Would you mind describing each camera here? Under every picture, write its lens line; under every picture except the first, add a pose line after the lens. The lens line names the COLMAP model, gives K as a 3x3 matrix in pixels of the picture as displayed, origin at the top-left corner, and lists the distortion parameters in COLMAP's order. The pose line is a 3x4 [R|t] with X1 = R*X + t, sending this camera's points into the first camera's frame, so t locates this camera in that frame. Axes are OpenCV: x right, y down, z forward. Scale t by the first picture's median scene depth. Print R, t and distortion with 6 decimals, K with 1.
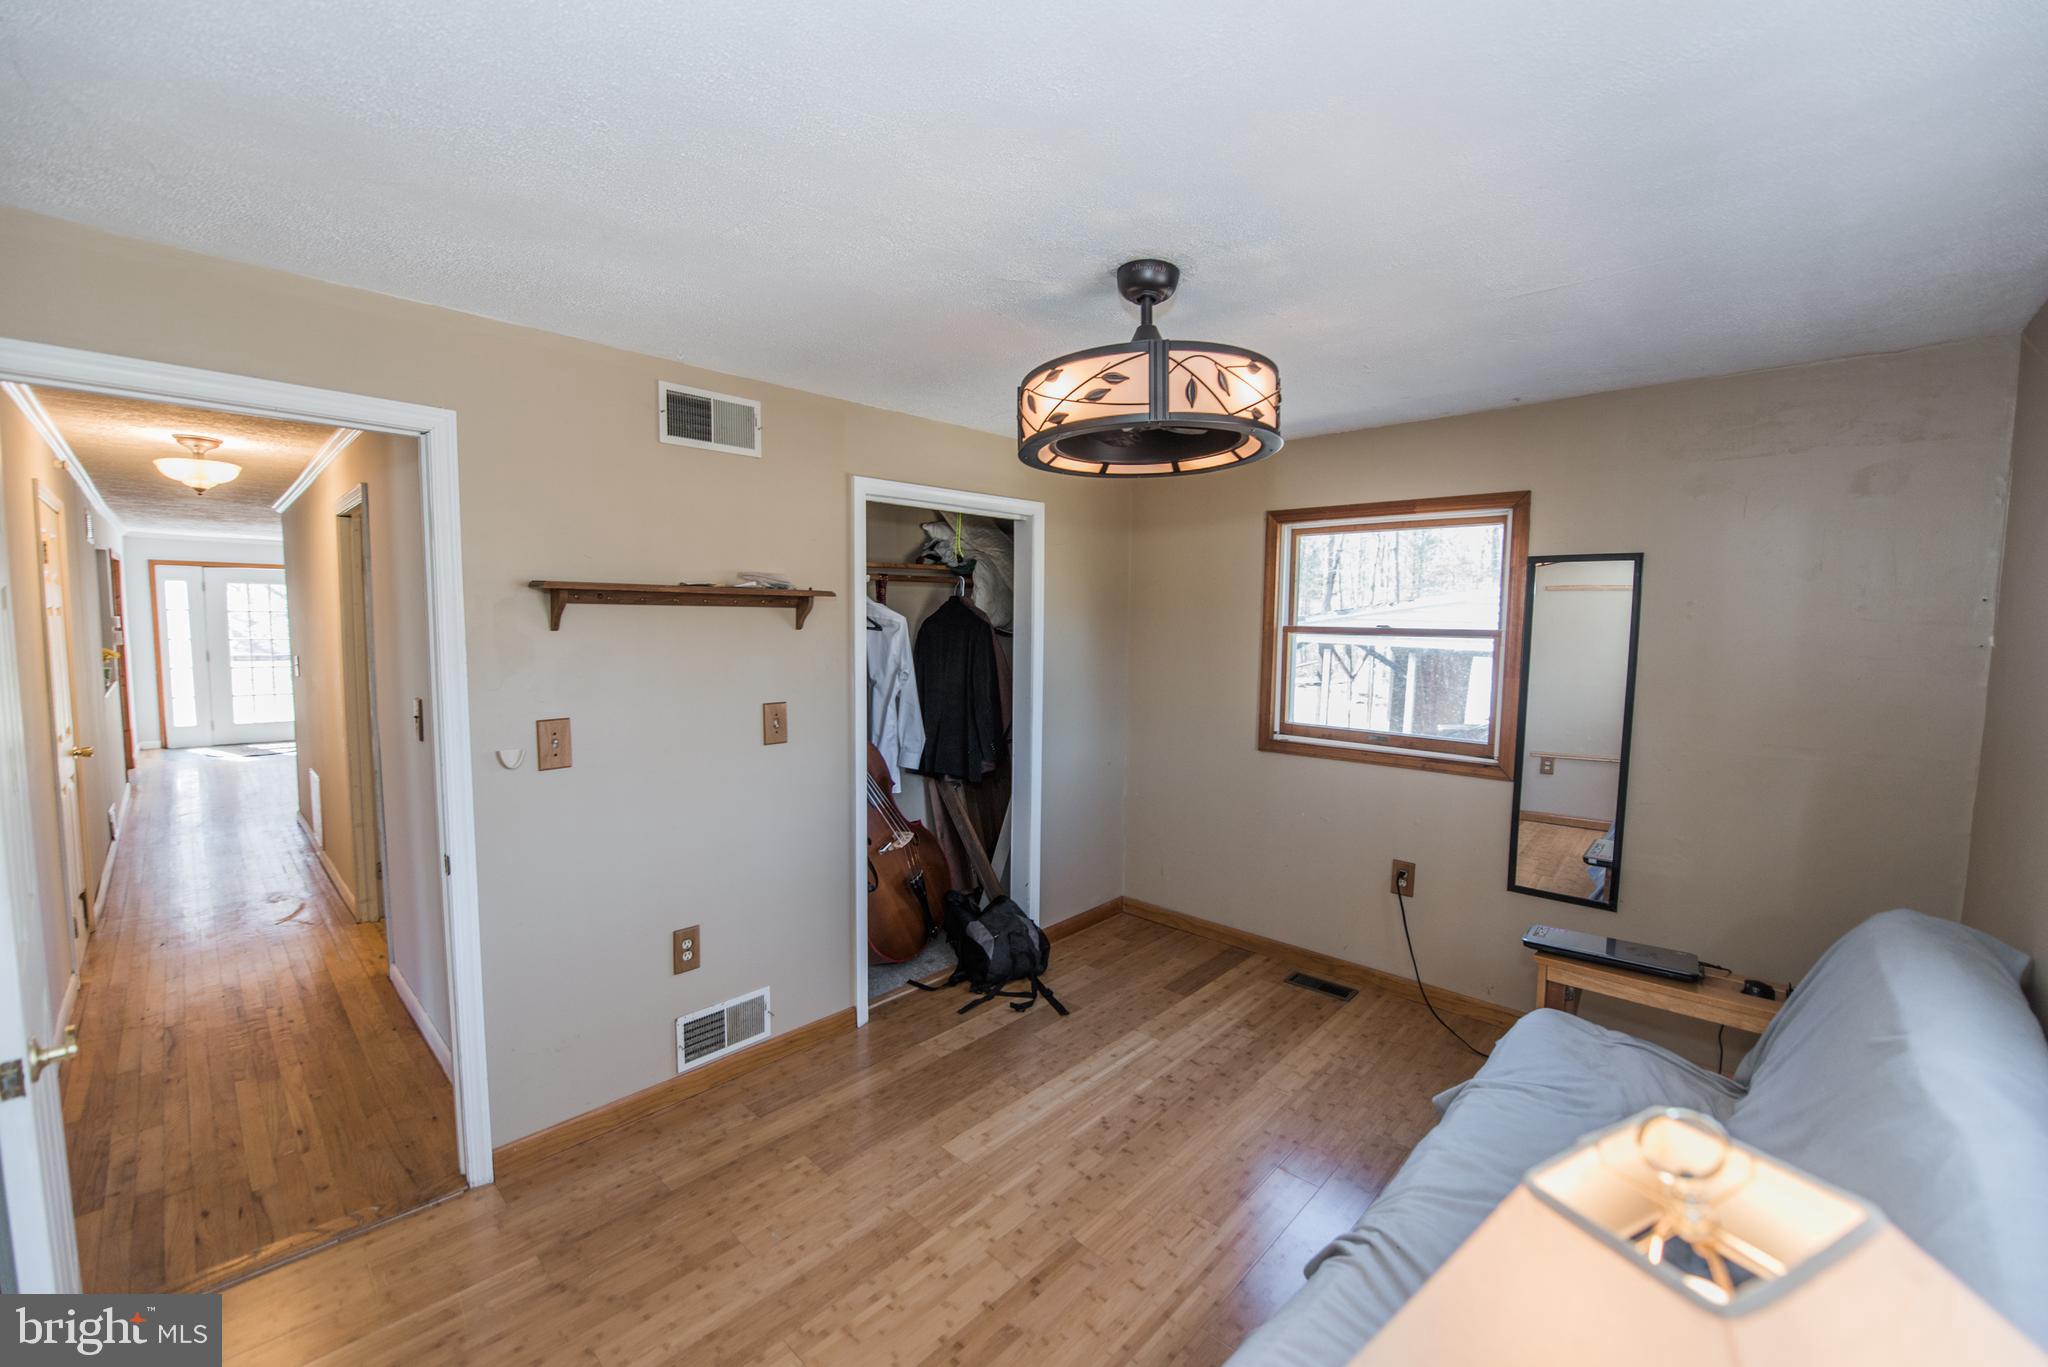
lens RADIAL K [[814.7, 0, 1020.3], [0, 814.7, 684.7], [0, 0, 1]] dist [-0.017814, -0.000596]
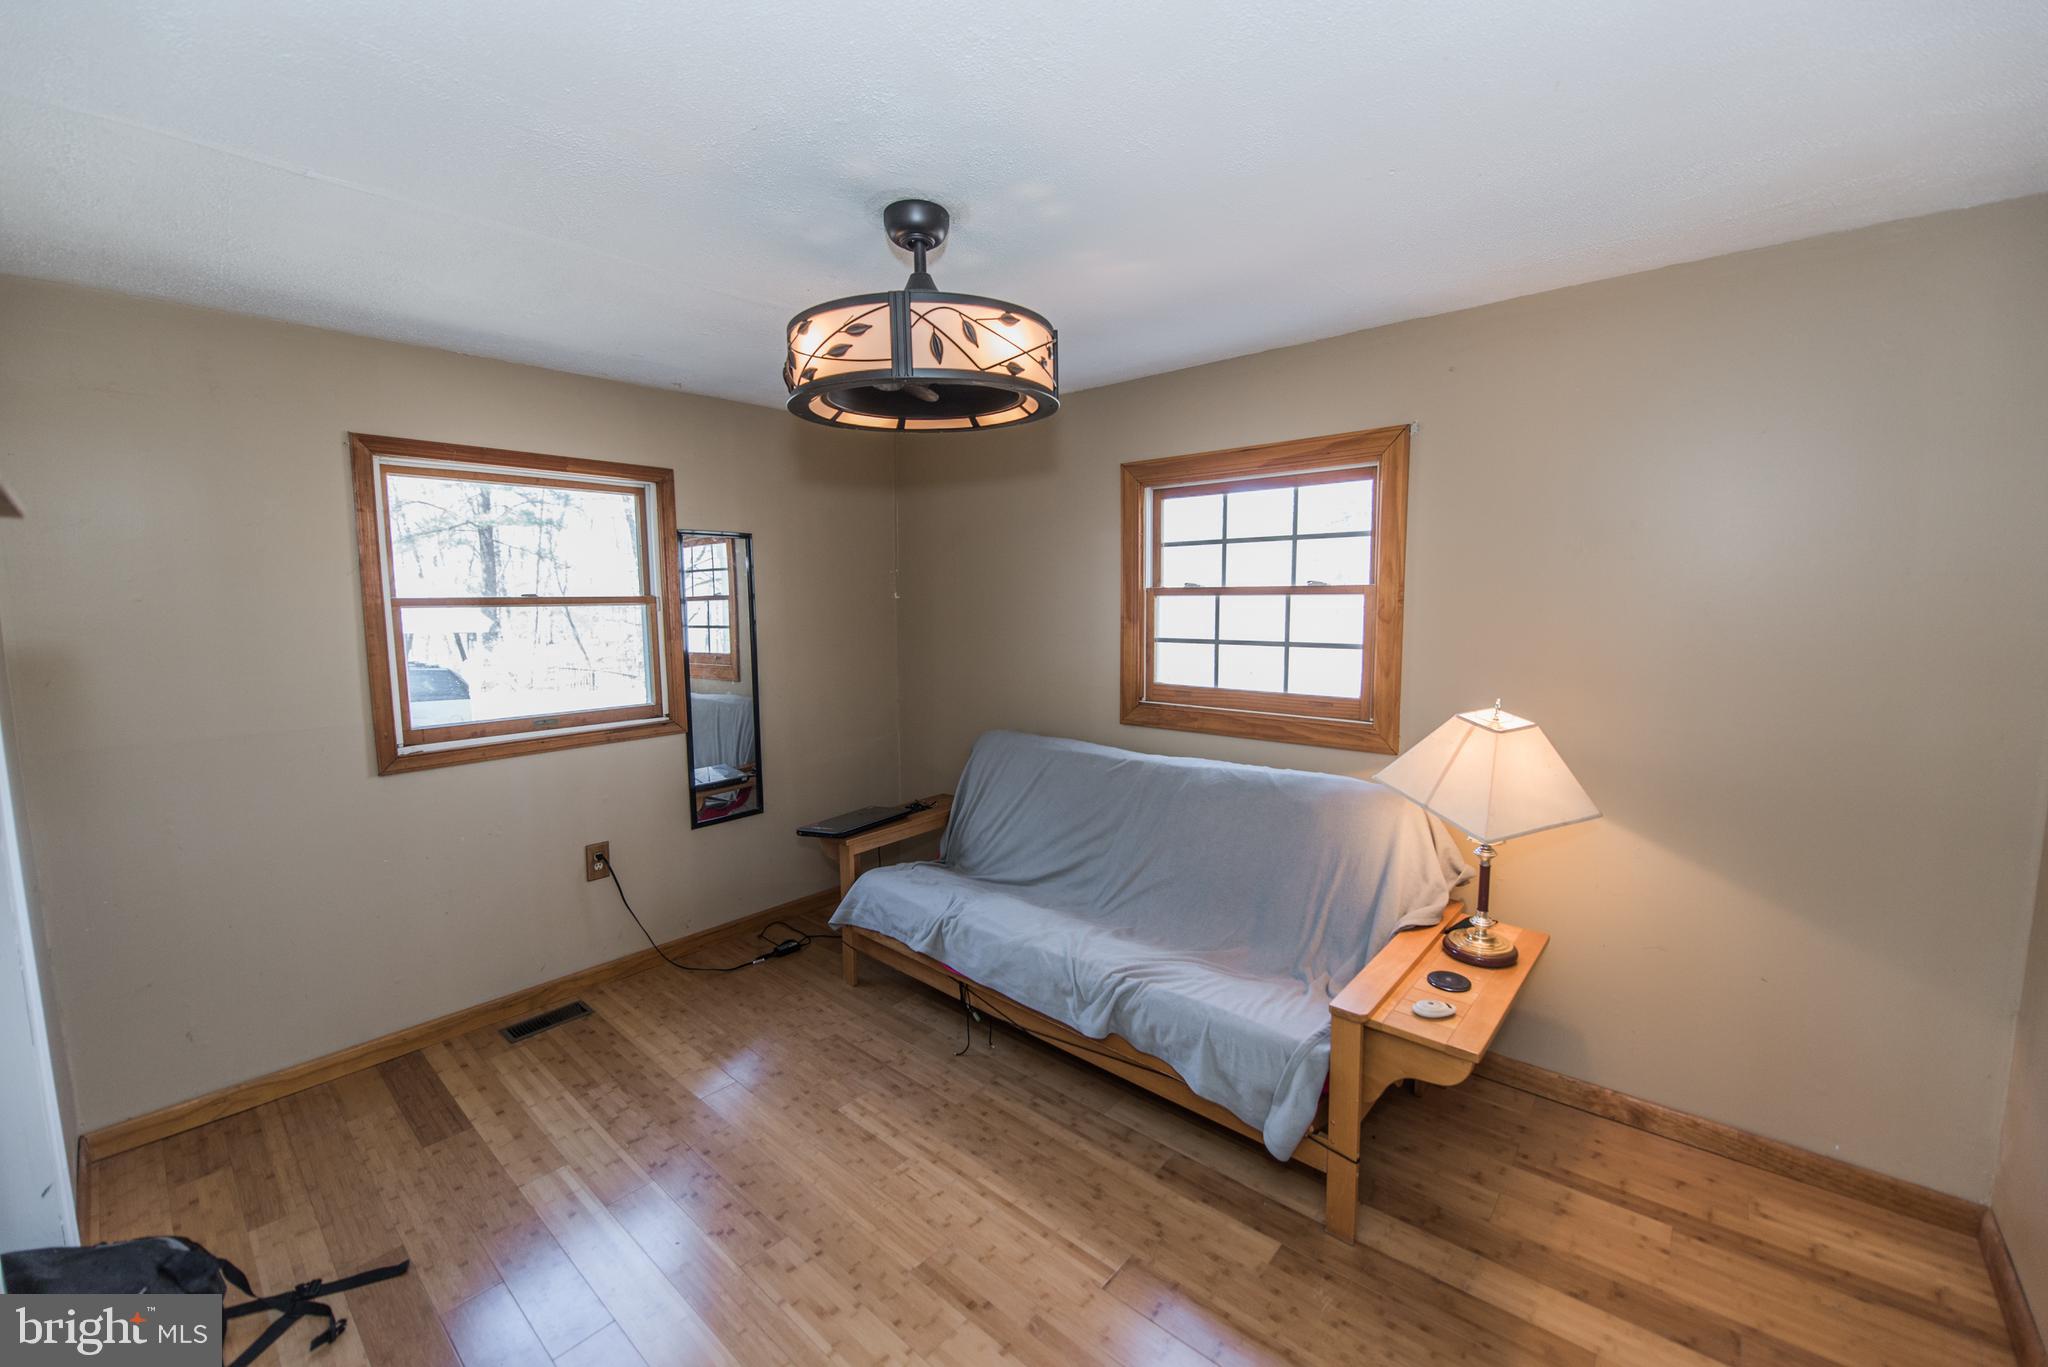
lens RADIAL K [[814.7, 0, 1020.3], [0, 814.7, 684.7], [0, 0, 1]] dist [-0.017814, -0.000596]
pose [[-0.045335, -0.119664, 0.991779, -0.506625], [0.087595, 0.988499, 0.123272, -0.042185], [-0.995124, 0.092463, -0.034332, 0.569727]]
